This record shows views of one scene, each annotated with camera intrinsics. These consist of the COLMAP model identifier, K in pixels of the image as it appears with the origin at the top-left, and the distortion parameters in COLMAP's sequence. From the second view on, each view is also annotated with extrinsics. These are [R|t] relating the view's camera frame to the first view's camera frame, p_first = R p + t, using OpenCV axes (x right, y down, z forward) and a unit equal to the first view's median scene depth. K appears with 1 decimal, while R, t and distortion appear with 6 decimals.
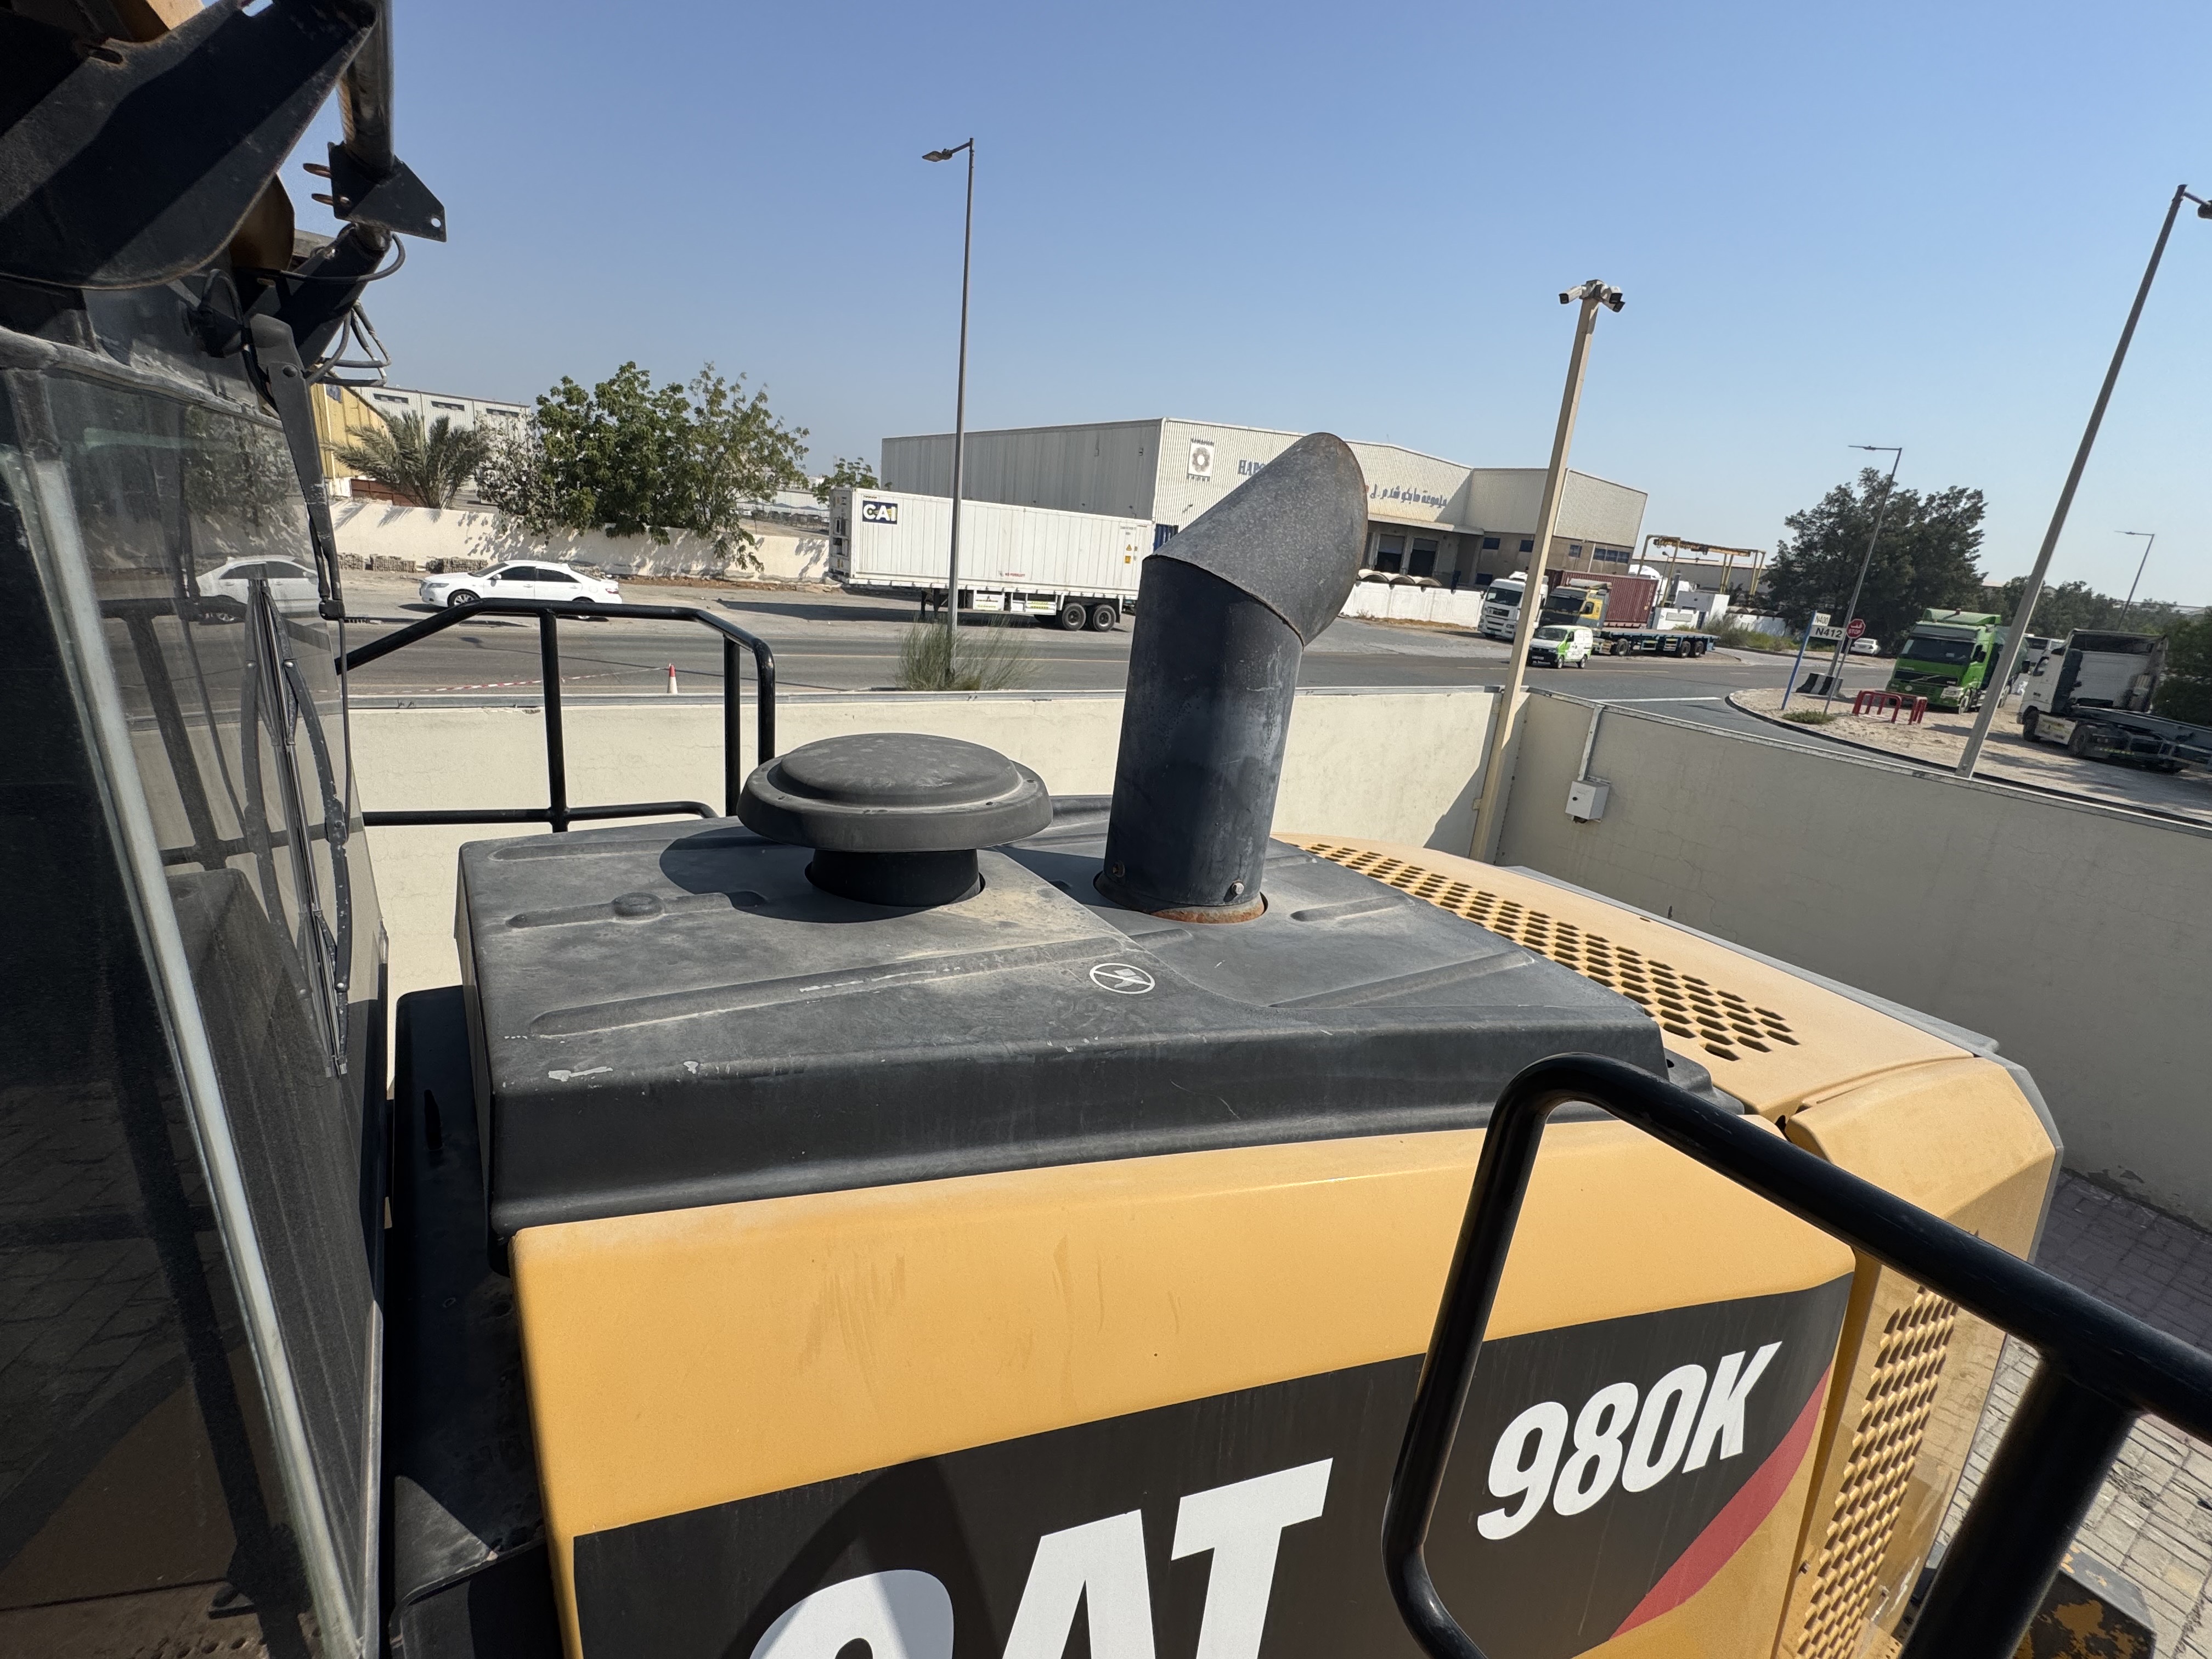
lens RADIAL K [[960.2, 0, 1106.0], [0, 960.2, 829.5], [0, 0, 1]] dist [-0.002964, 0.000034]
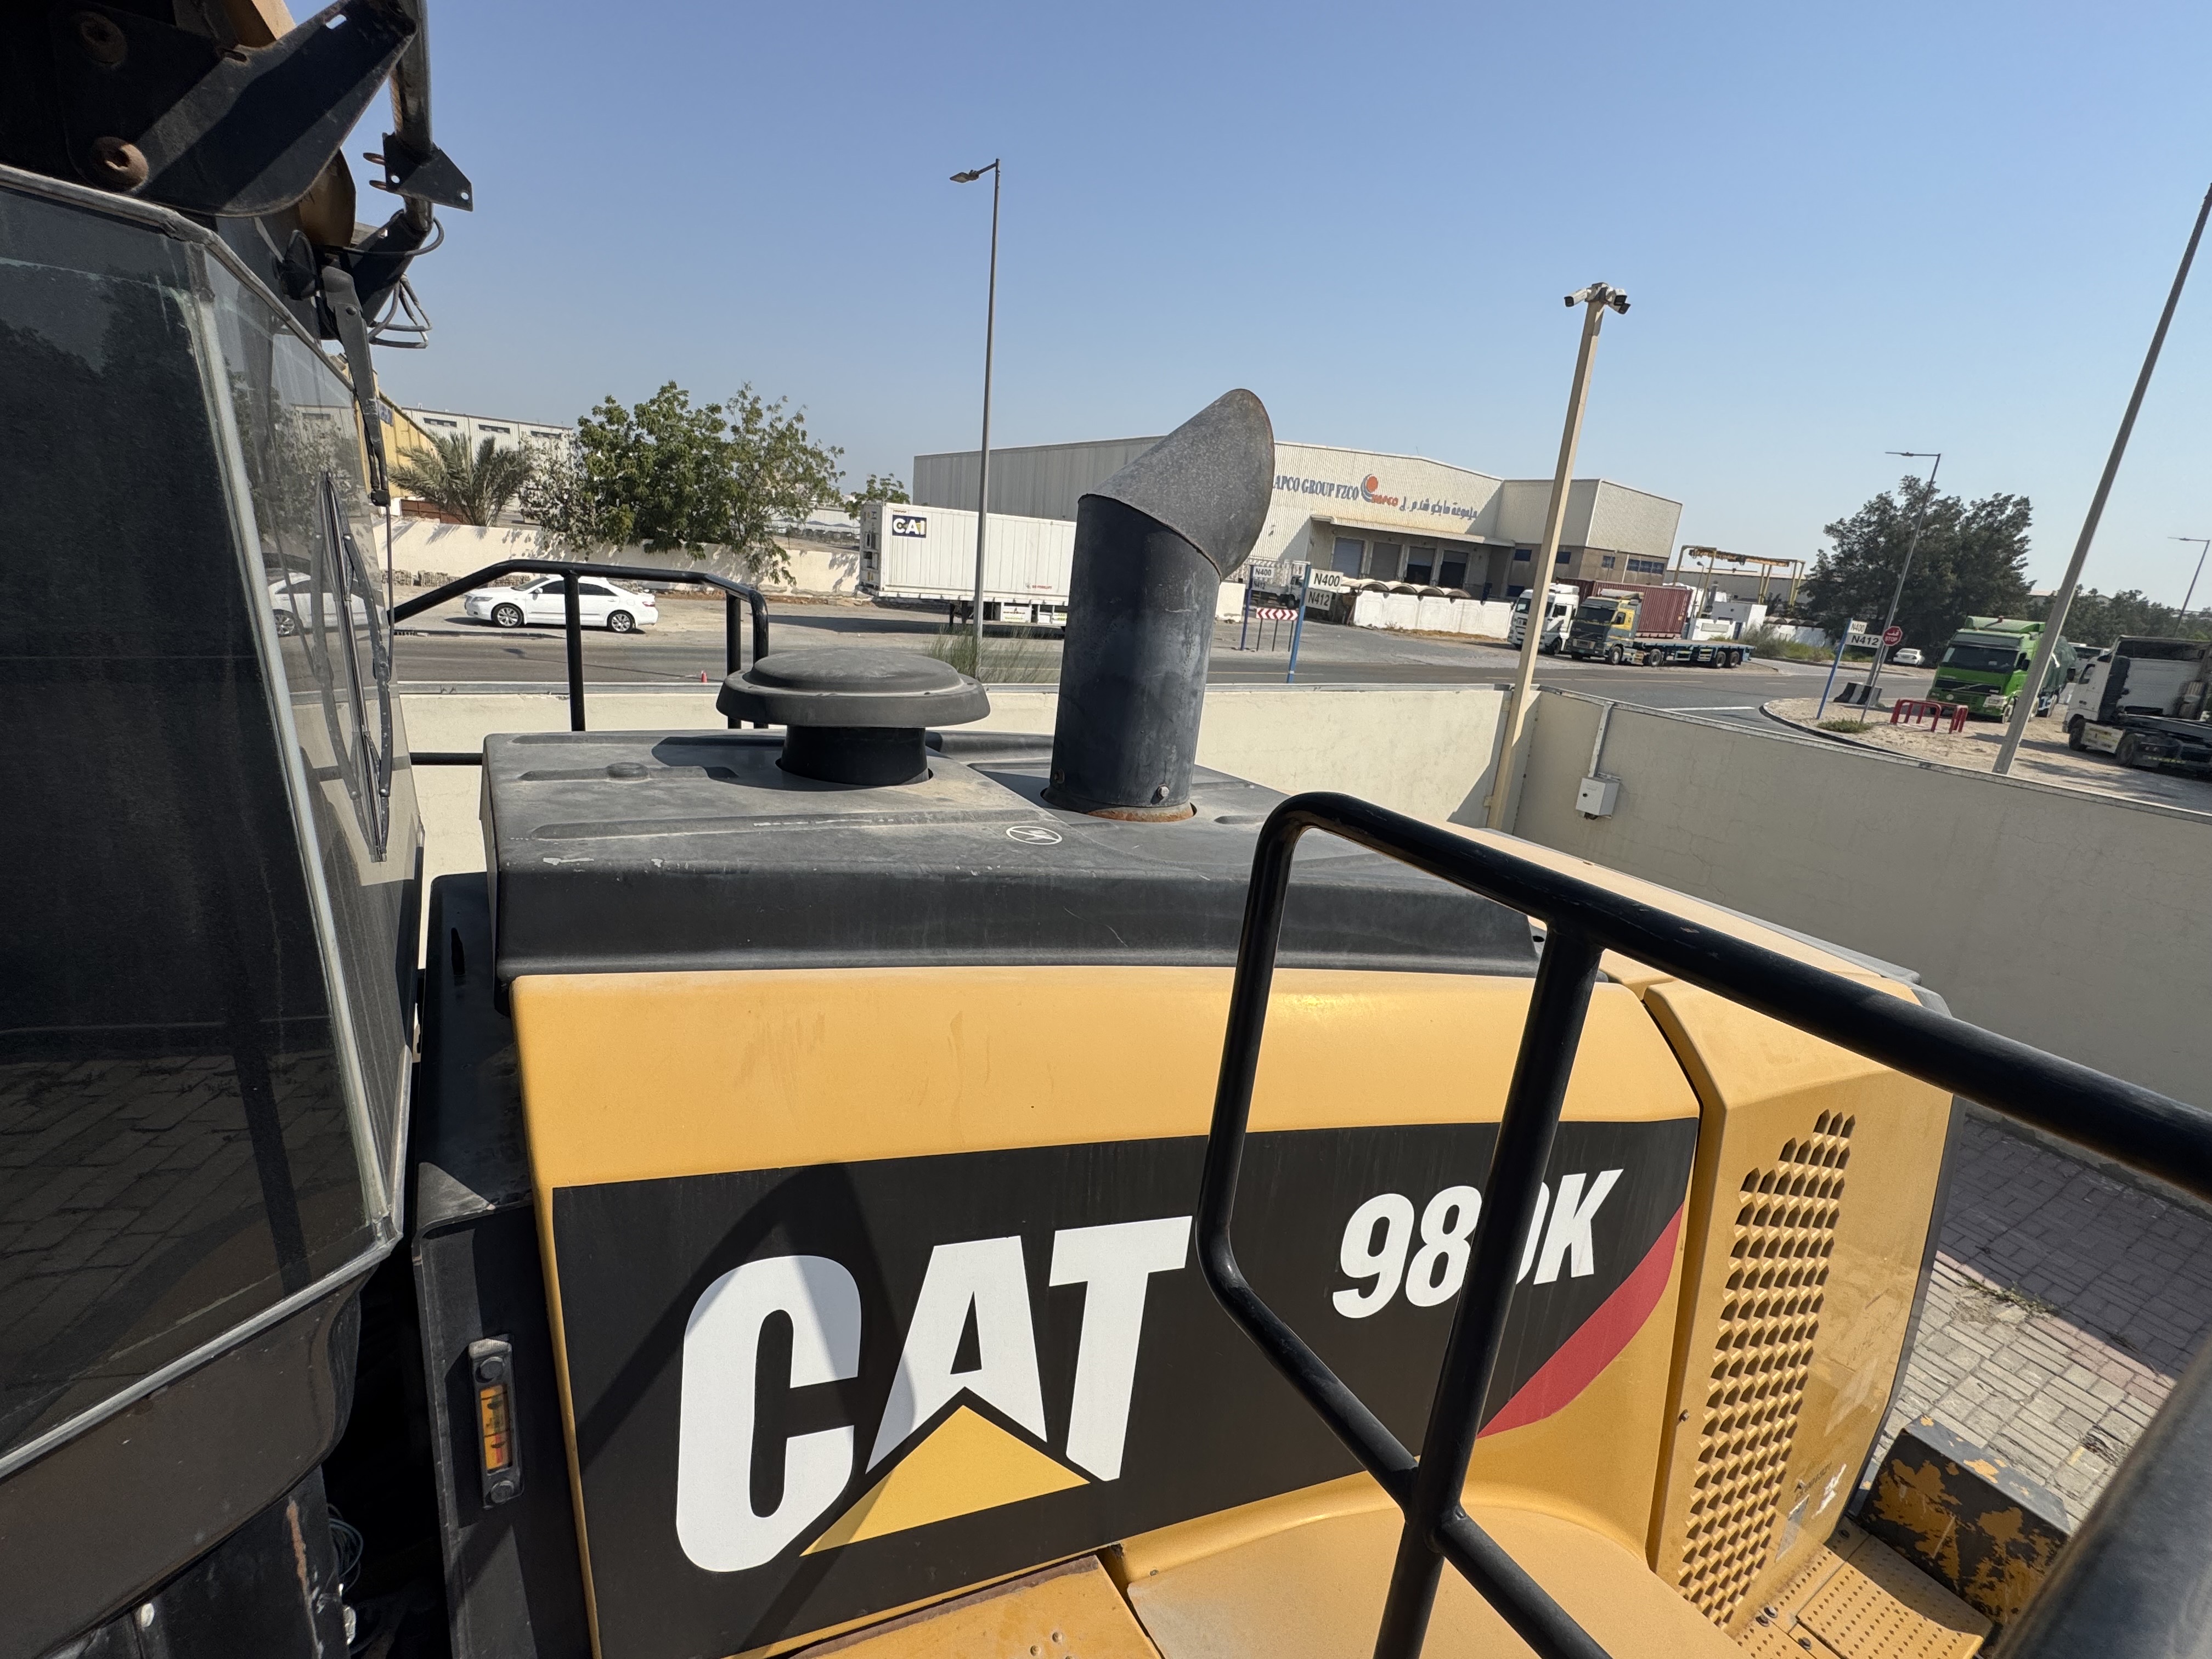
lens RADIAL K [[959.8, 0, 1106.0], [0, 959.8, 829.5], [0, 0, 1]] dist [-0.002584, -0.000426]
pose [[0.999543, 0.001914, -0.030159, 0.101327], [-0.002346, 0.999895, -0.014289, 0.118783], [0.030128, 0.014353, 0.999443, -0.123219]]
